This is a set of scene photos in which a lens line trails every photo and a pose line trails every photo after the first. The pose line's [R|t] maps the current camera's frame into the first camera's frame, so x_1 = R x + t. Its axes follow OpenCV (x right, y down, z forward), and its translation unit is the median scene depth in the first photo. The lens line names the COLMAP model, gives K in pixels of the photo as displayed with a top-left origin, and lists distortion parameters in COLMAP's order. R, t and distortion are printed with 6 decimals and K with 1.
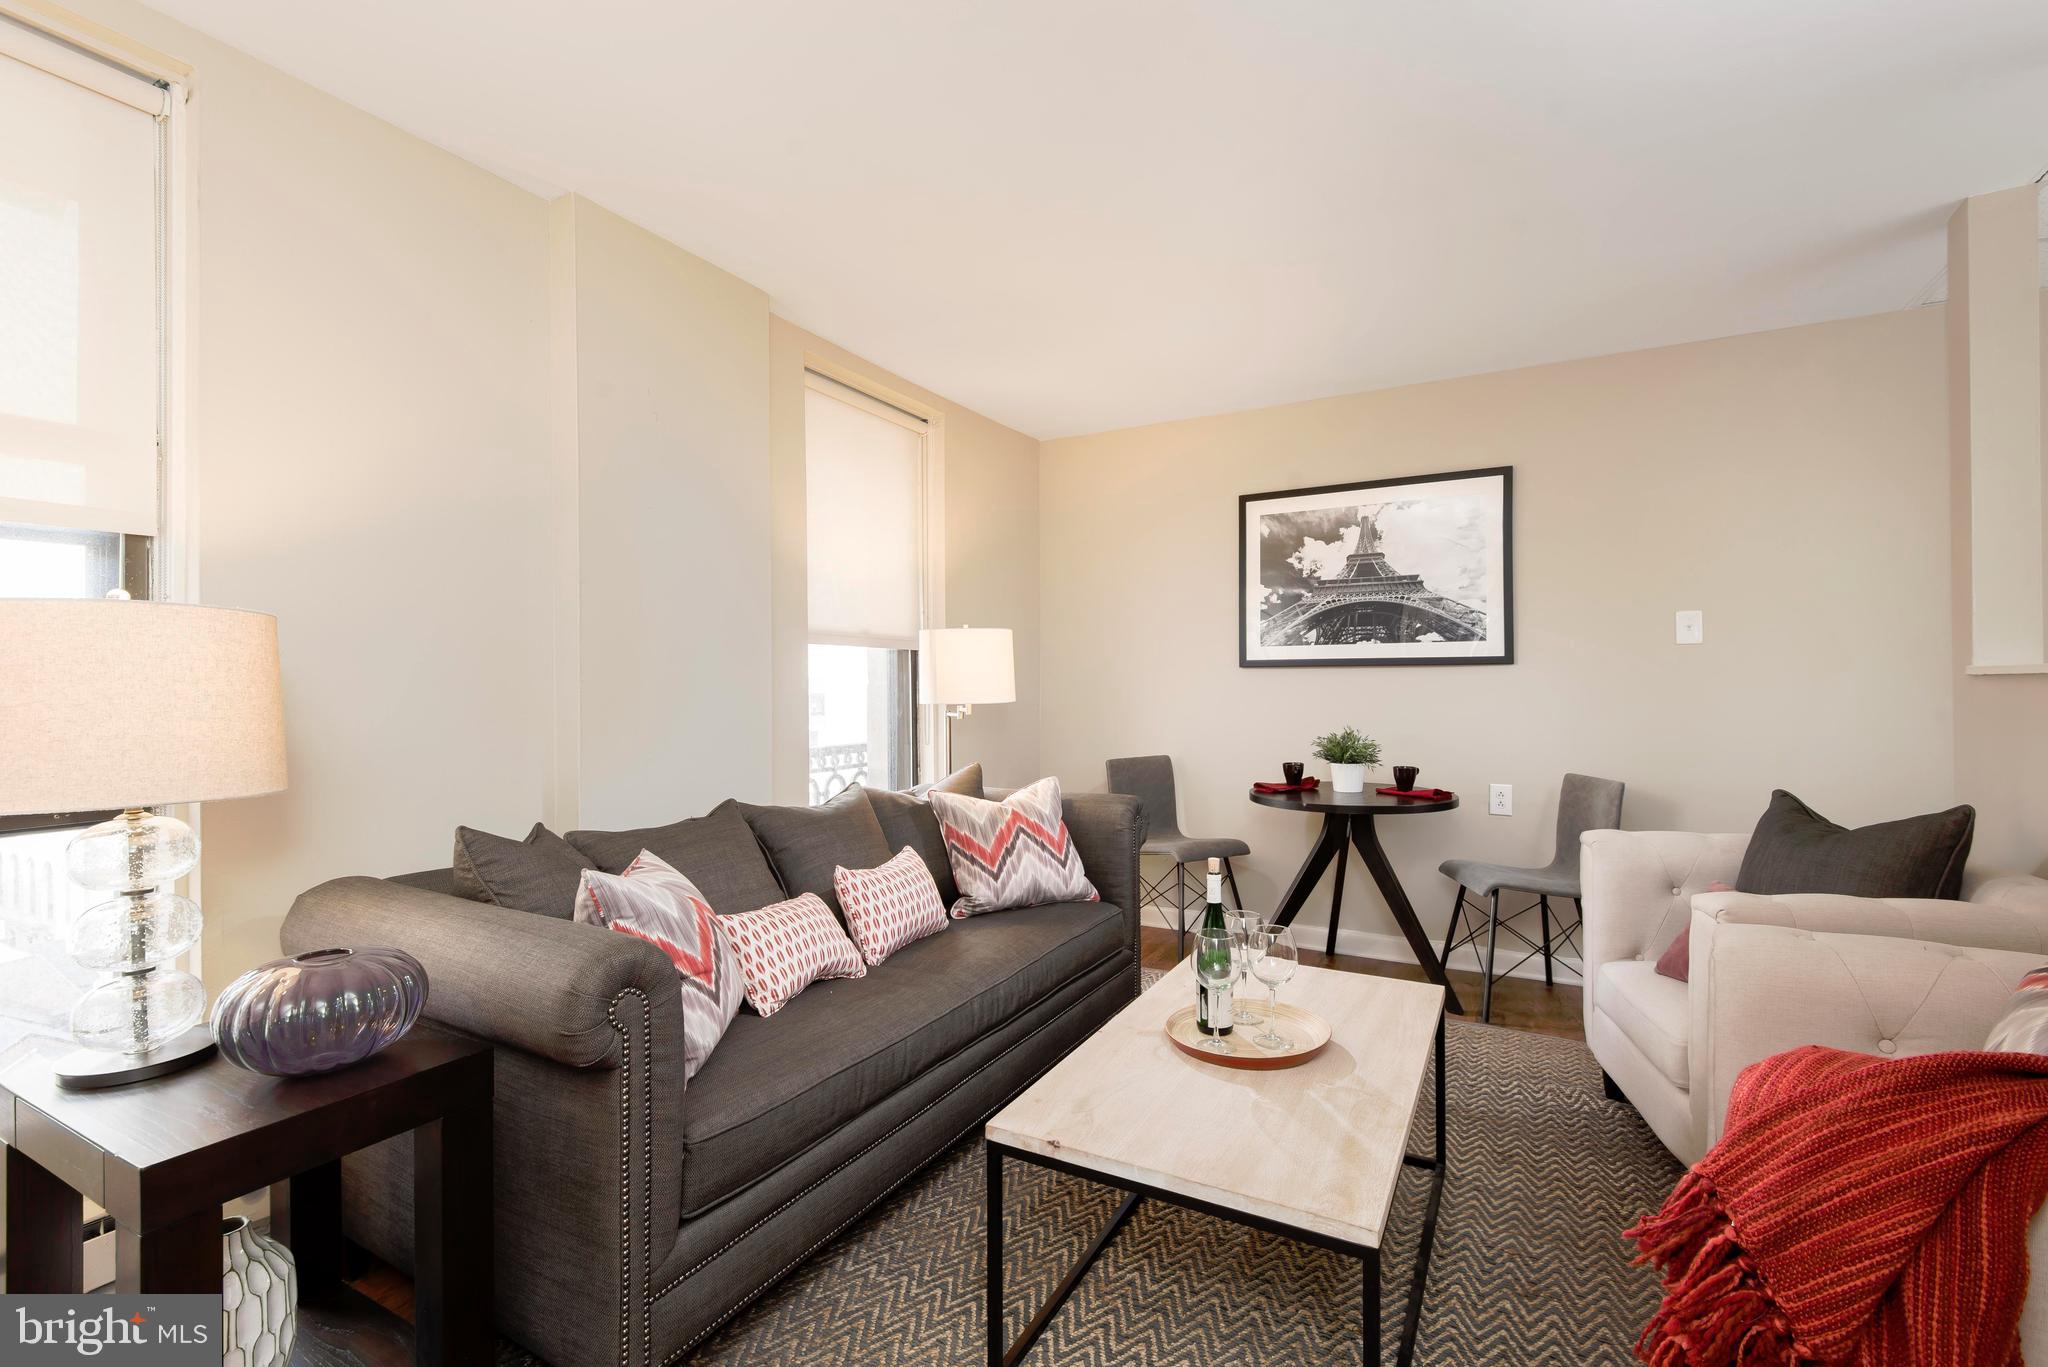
lens RADIAL K [[942.7, 0, 1020.6], [0, 942.7, 680.8], [0, 0, 1]] dist [0.024055, -0.008836]
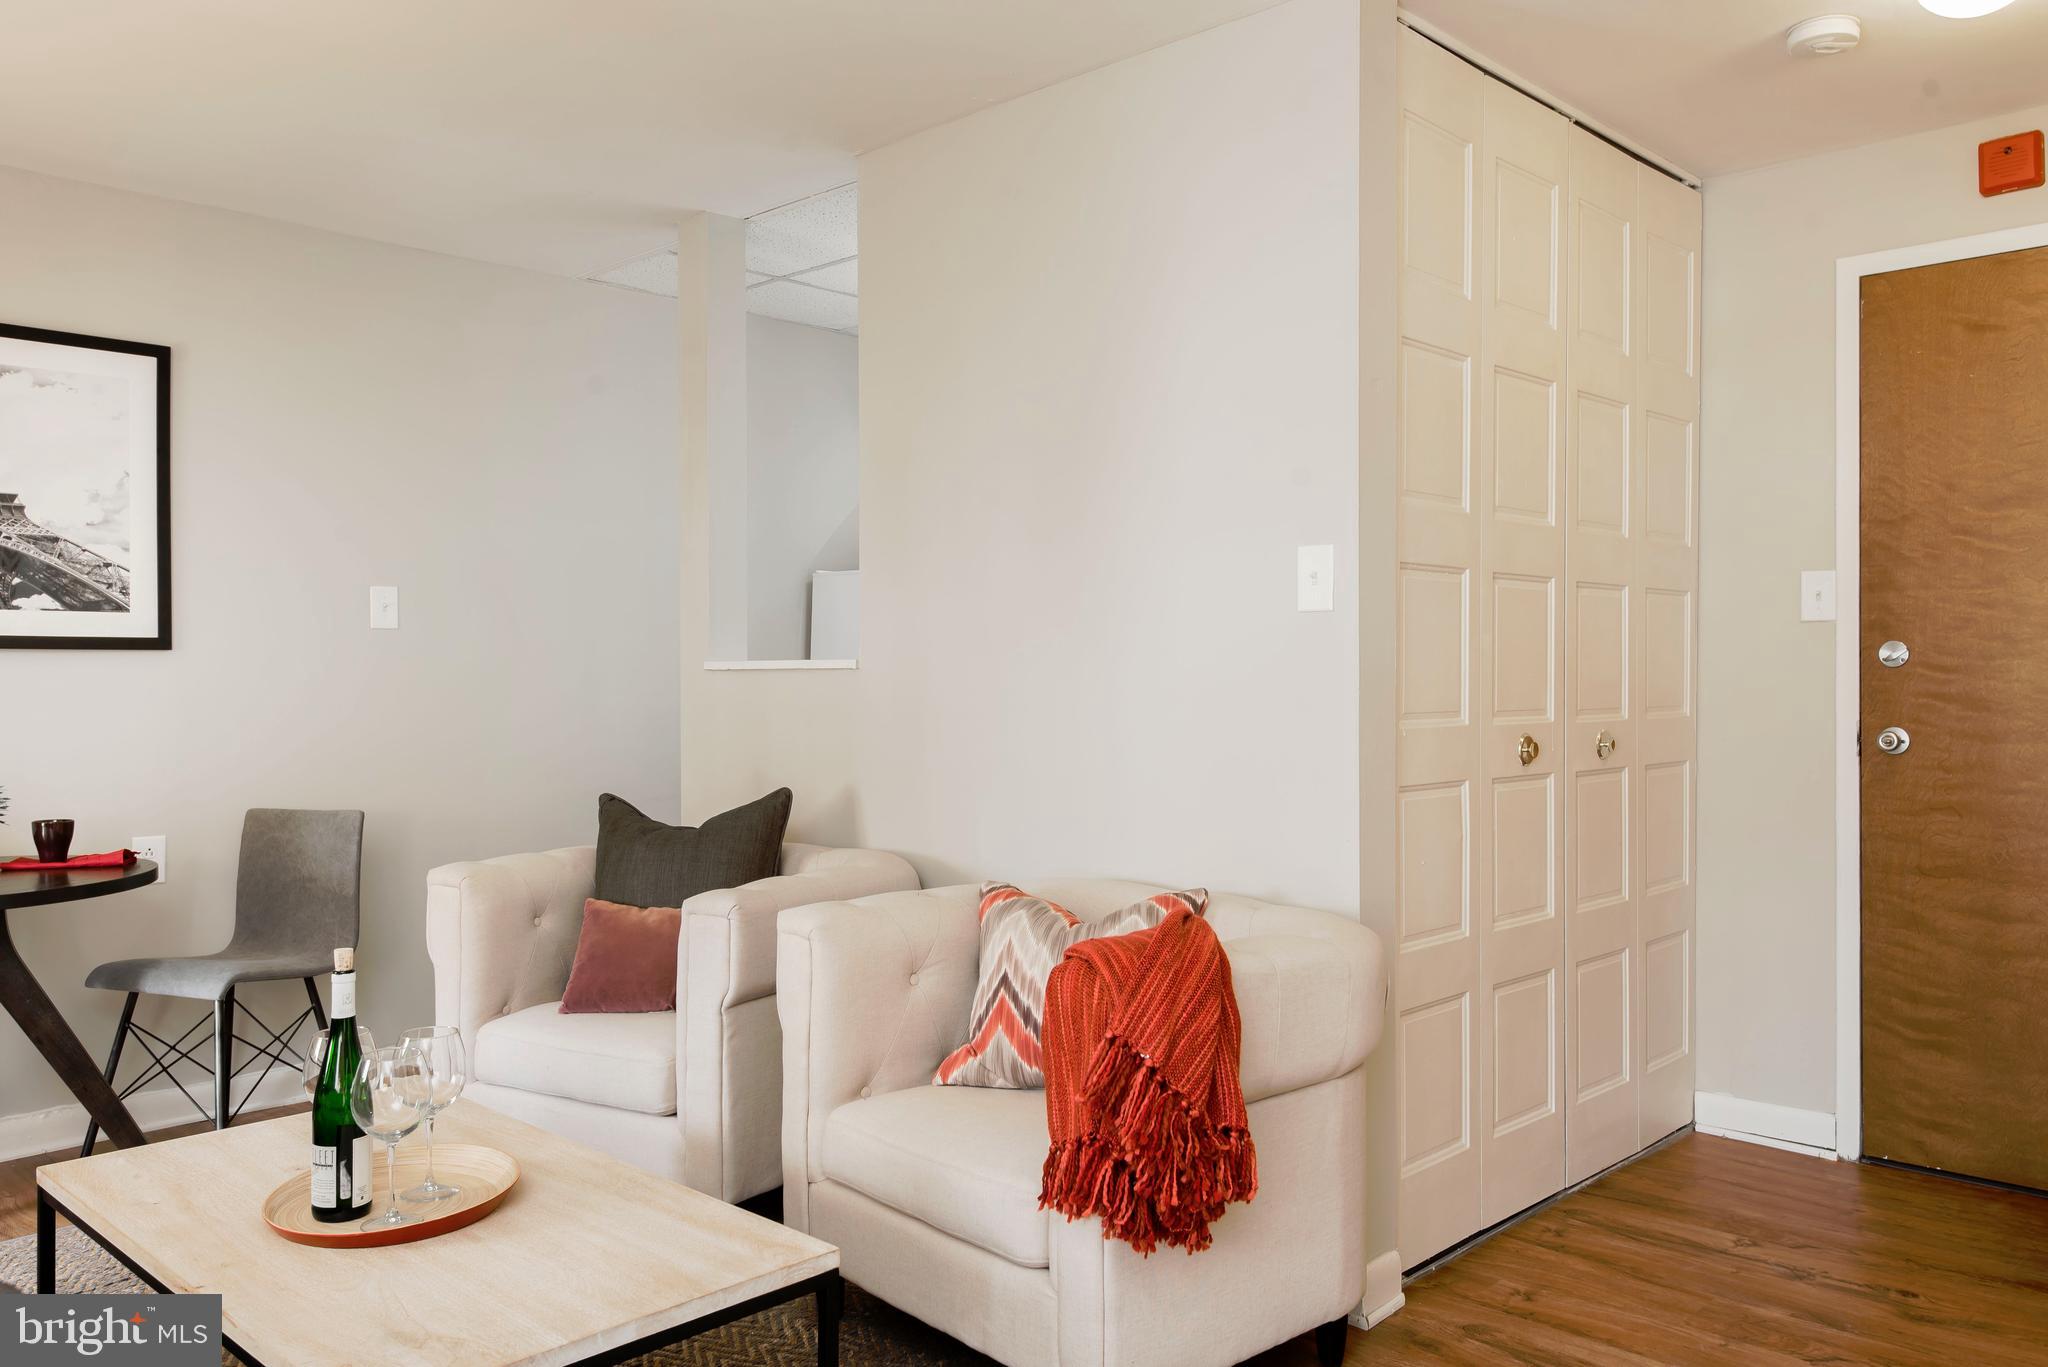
lens RADIAL K [[1572.6, 0, 1024.2], [0, 1572.6, 679.4], [0, 0, 1]] dist [0.073186, 0.006600]
pose [[0.261640, -0.000622, 0.965165, -0.396383], [0.001797, 0.999998, 0.000158, 0.003311], [-0.965164, 0.001693, 0.261640, 0.145038]]
